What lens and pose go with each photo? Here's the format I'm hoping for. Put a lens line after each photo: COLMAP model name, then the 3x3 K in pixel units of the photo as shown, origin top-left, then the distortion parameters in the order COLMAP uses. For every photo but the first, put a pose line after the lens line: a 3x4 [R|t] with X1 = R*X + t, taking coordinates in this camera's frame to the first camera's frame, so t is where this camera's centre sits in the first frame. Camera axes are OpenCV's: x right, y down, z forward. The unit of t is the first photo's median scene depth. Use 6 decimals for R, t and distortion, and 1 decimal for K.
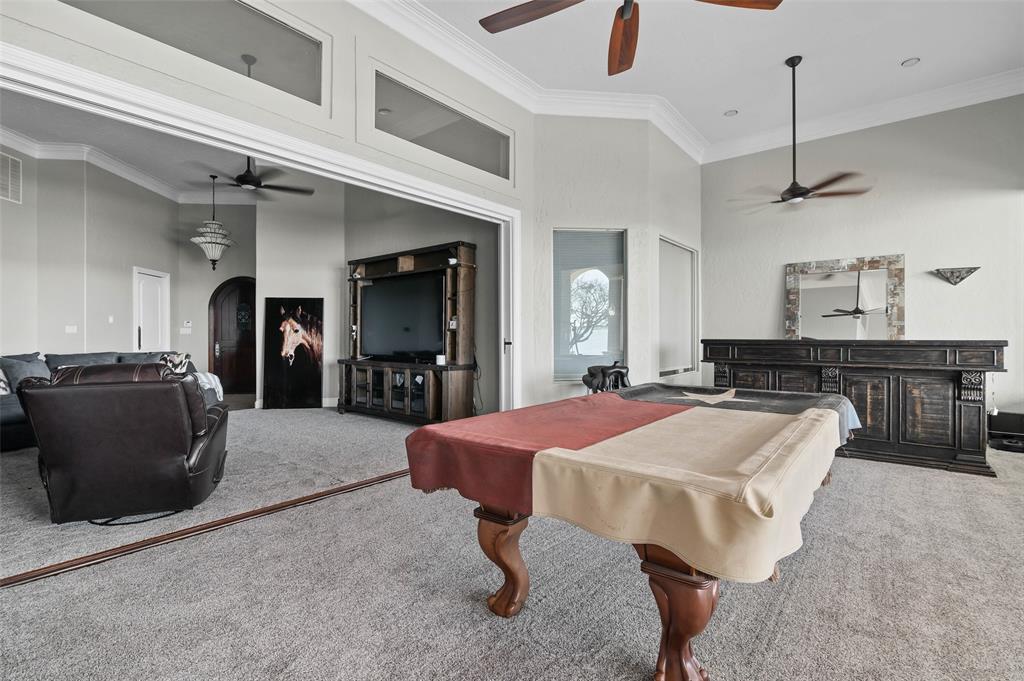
lens RADIAL K [[474.4, 0, 515.5], [0, 474.4, 337.0], [0, 0, 1]] dist [-0.006350, 0.001460]
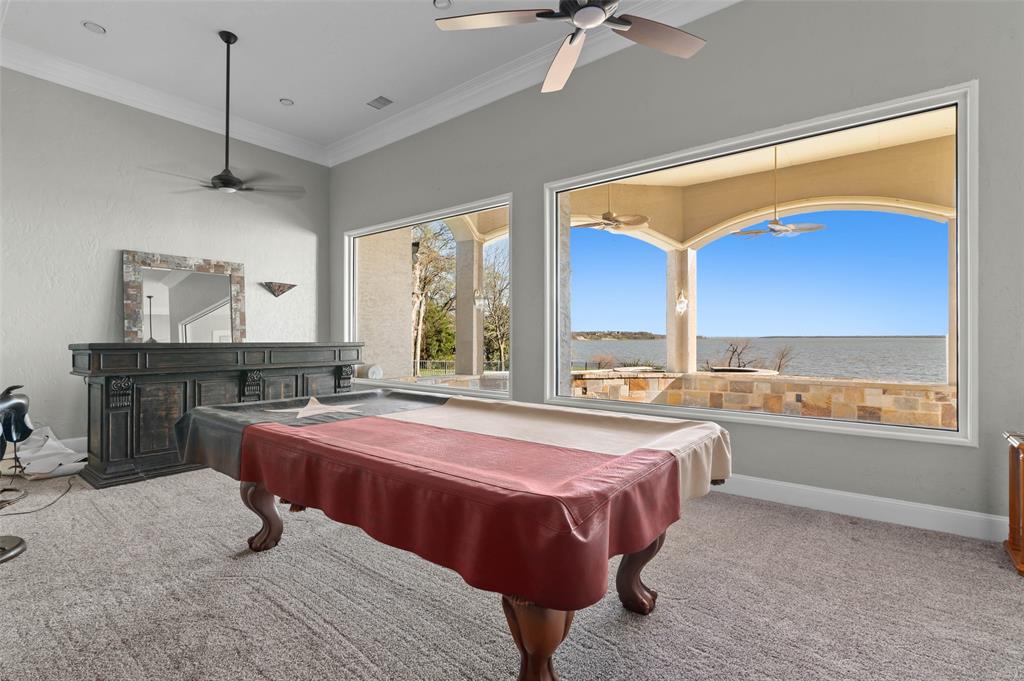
lens RADIAL K [[474.4, 0, 514.6], [0, 474.4, 340.6], [0, 0, 1]] dist [-0.006350, 0.001460]
pose [[-0.007077, -0.001942, 0.999973, -0.265025], [0.001109, 0.999997, 0.001950, -0.000024], [-0.999974, 0.001123, -0.007075, 0.371786]]
